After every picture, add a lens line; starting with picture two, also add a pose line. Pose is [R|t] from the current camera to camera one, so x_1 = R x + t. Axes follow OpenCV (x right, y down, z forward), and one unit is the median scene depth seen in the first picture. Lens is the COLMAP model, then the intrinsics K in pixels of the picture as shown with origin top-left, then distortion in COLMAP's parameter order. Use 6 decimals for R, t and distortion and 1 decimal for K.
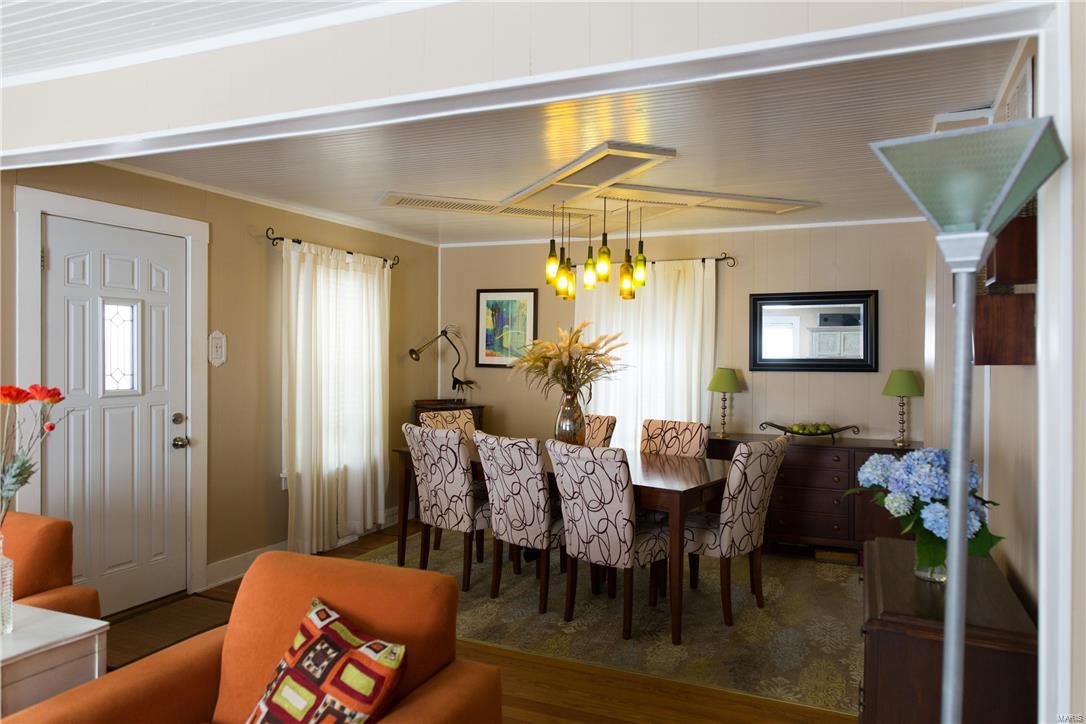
lens RADIAL K [[730.9, 0, 543.0], [0, 730.9, 362.0], [0, 0, 1]] dist [0.000029, 0.000785]
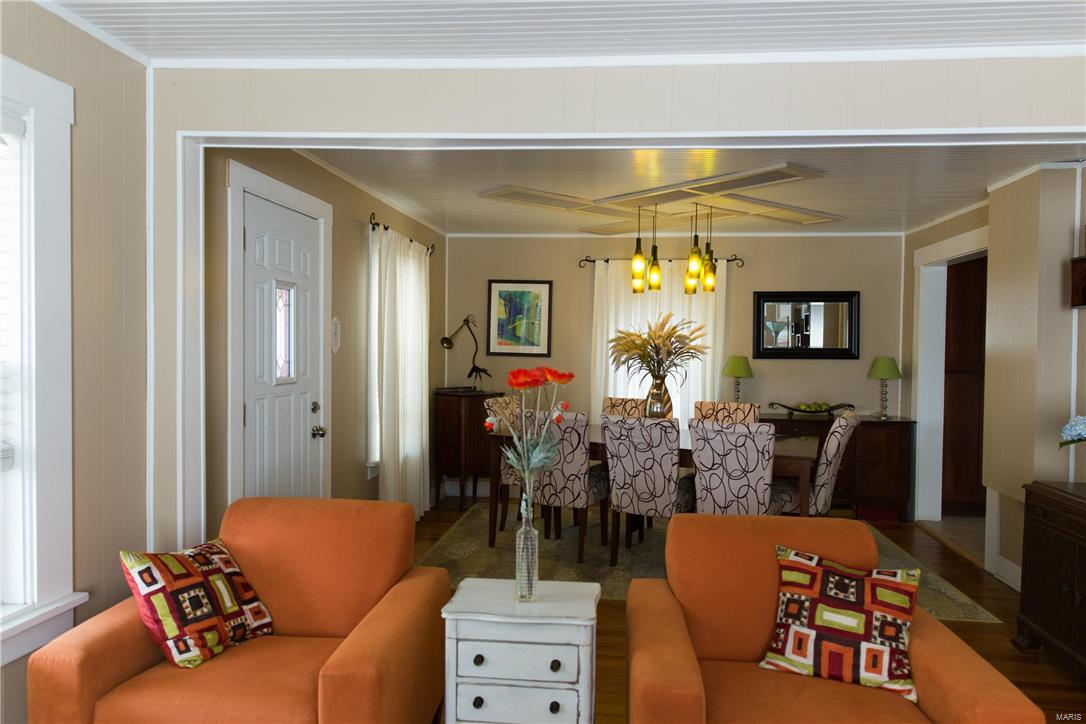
lens RADIAL K [[733.8, 0, 543.0], [0, 733.8, 362.0], [0, 0, 1]] dist [0.000603, 0.002508]
pose [[0.958185, -0.002040, 0.286141, -0.462383], [-0.001499, 0.999925, 0.012147, 0.005176], [-0.286144, -0.012068, 0.958111, -0.013775]]
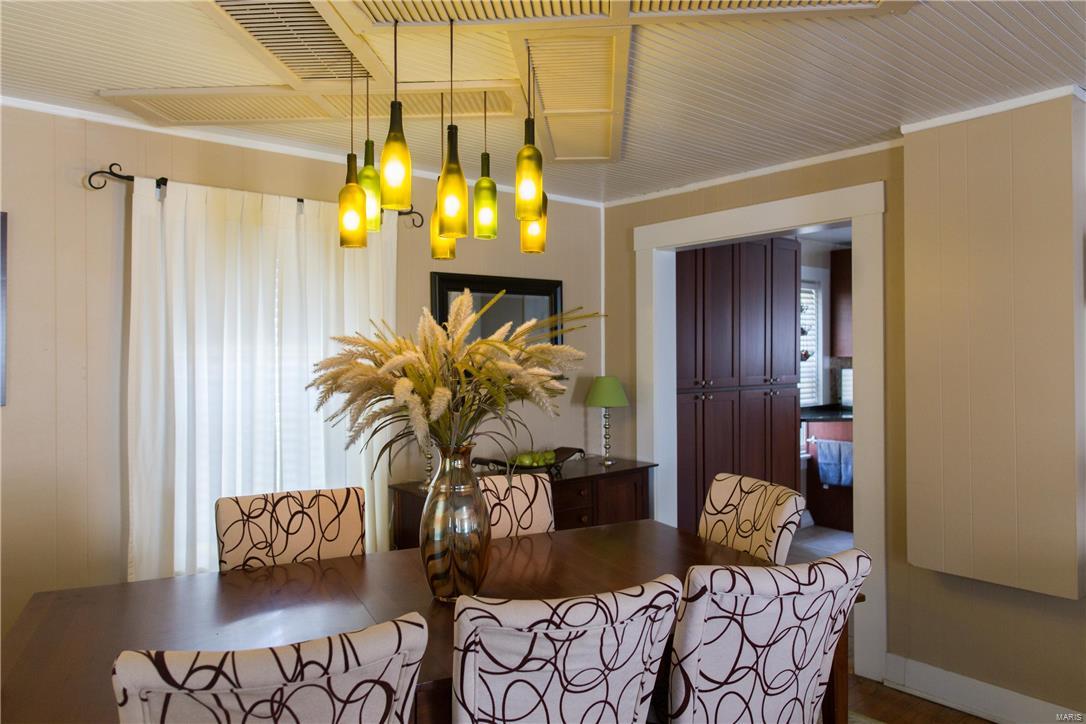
lens RADIAL K [[733.8, 0, 543.0], [0, 733.8, 362.0], [0, 0, 1]] dist [0.000603, 0.002508]
pose [[0.446537, -0.018405, 0.894576, -0.355513], [0.024332, 0.999668, 0.008422, -0.016574], [-0.894434, 0.018006, 0.446837, 0.772188]]
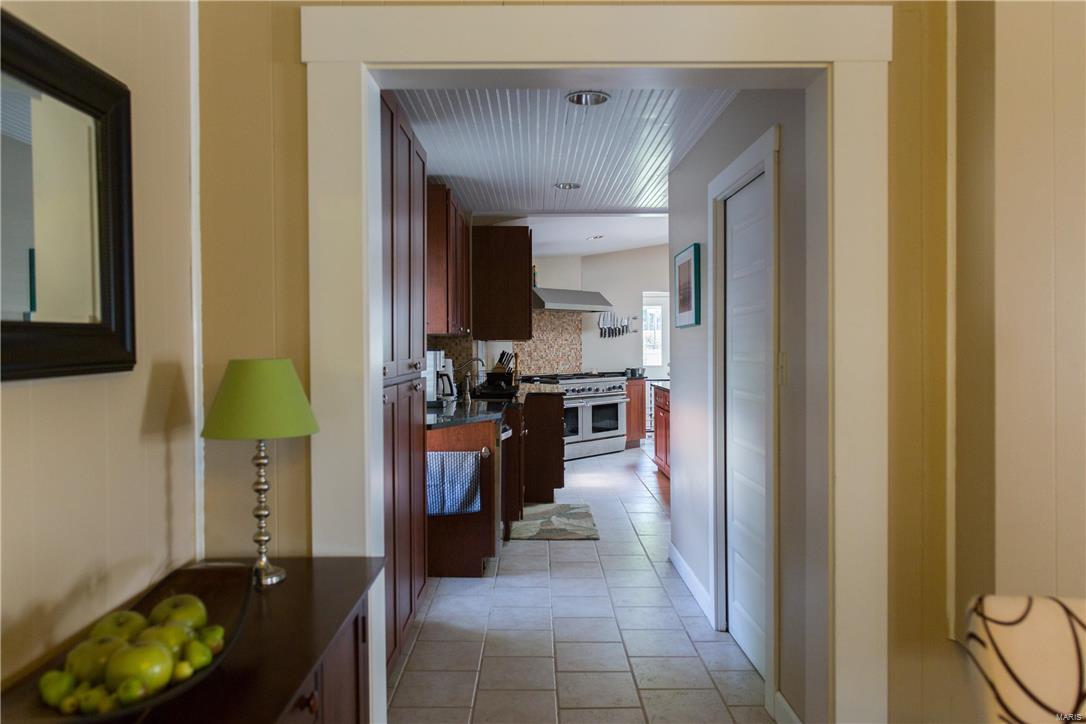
lens RADIAL K [[767.3, 0, 543.0], [0, 767.3, 362.0], [0, 0, 1]] dist [-0.001800, -0.000426]
pose [[-0.405229, -0.029320, 0.913745, 0.132341], [0.017198, 0.999064, 0.039685, 0.000548], [-0.914054, 0.031796, -0.404345, 1.162695]]
